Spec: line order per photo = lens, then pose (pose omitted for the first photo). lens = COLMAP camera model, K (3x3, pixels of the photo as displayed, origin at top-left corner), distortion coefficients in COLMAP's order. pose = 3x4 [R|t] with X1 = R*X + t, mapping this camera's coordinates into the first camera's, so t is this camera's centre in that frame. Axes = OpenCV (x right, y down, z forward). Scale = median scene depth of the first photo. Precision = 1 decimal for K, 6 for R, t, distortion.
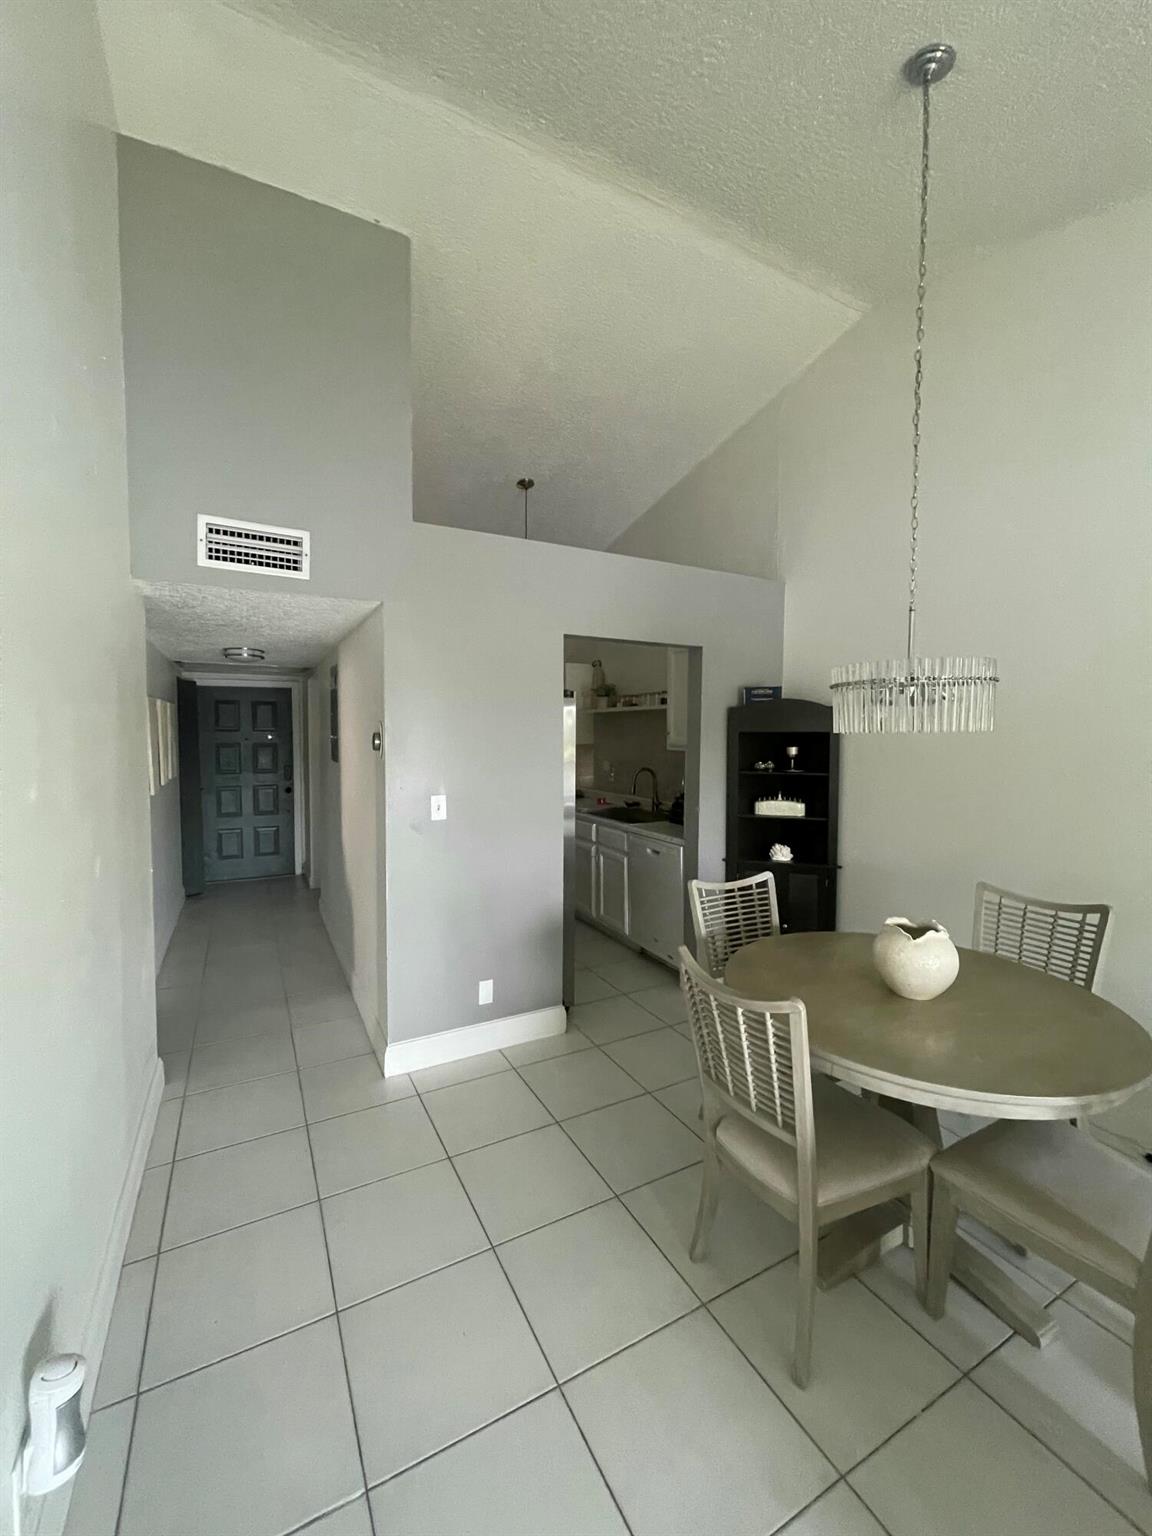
lens RADIAL K [[623.5, 0, 576.6], [0, 623.5, 760.8], [0, 0, 1]] dist [-0.002449, -0.000359]
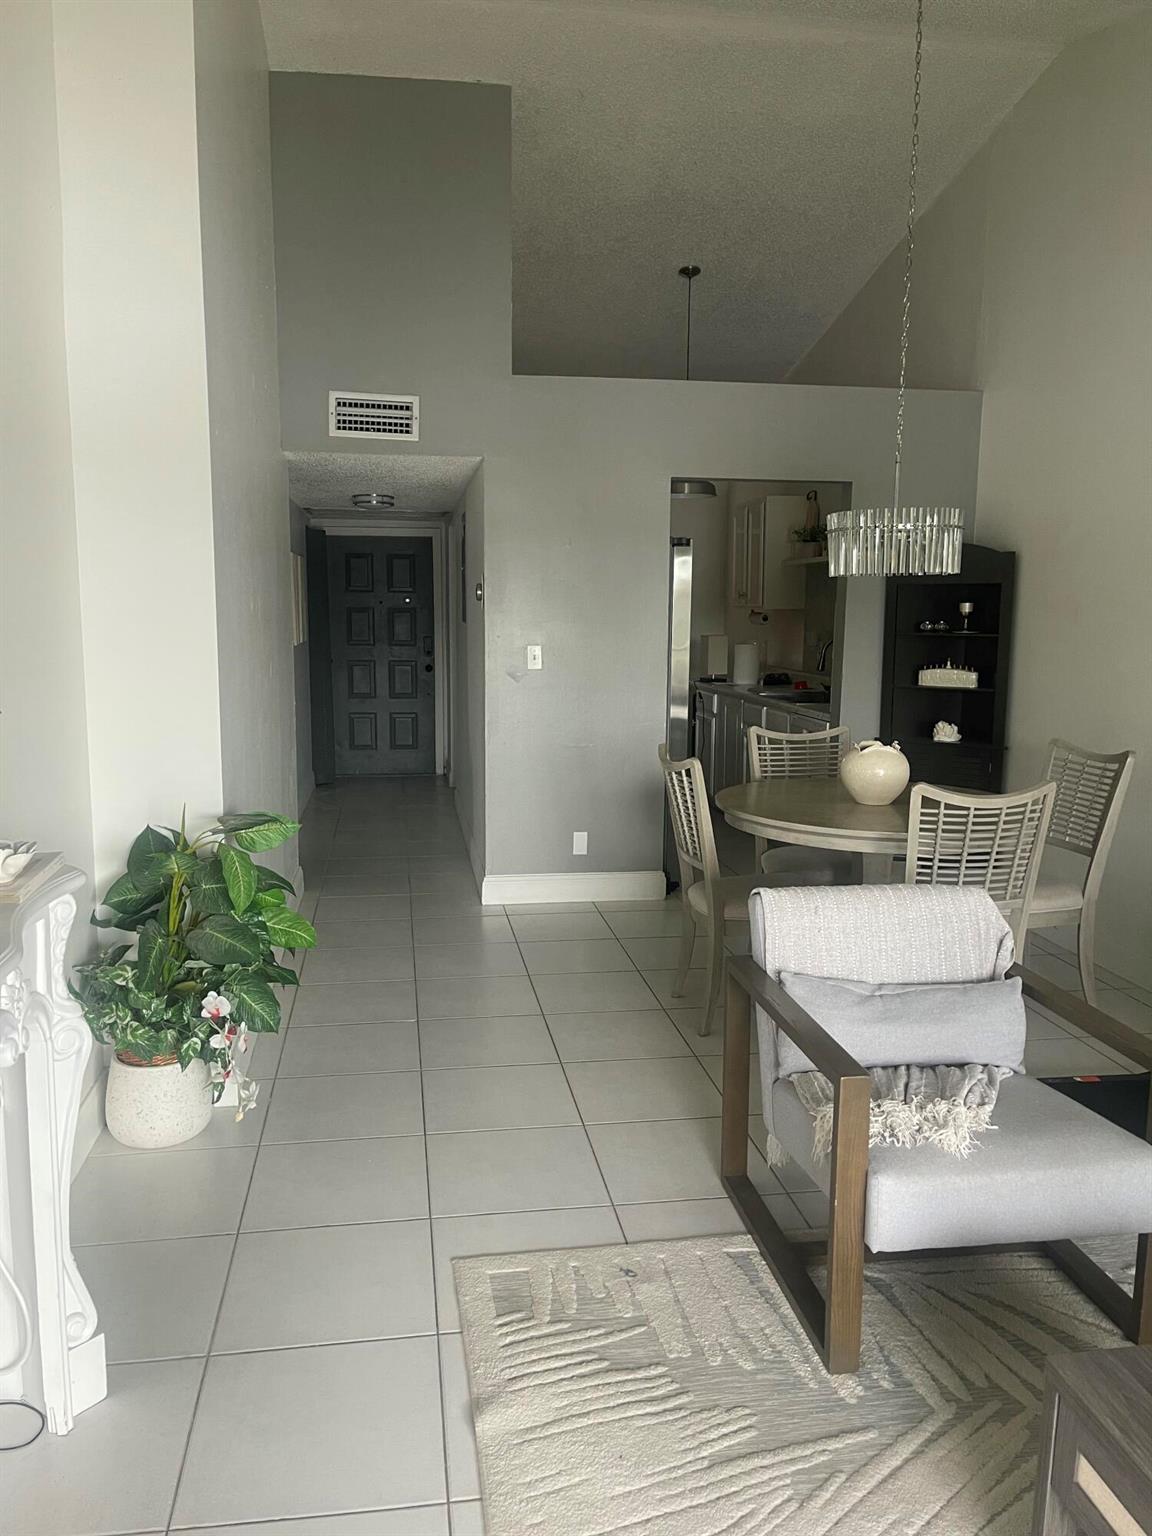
lens RADIAL K [[1167.3, 0, 576.0], [0, 1167.3, 769.8], [0, 0, 1]] dist [0.052748, -0.075373]
pose [[0.943998, 0.048463, -0.326372, 0.377060], [-0.018452, 0.995361, 0.094429, 0.059769], [0.329434, -0.083119, 0.940513, -0.633843]]
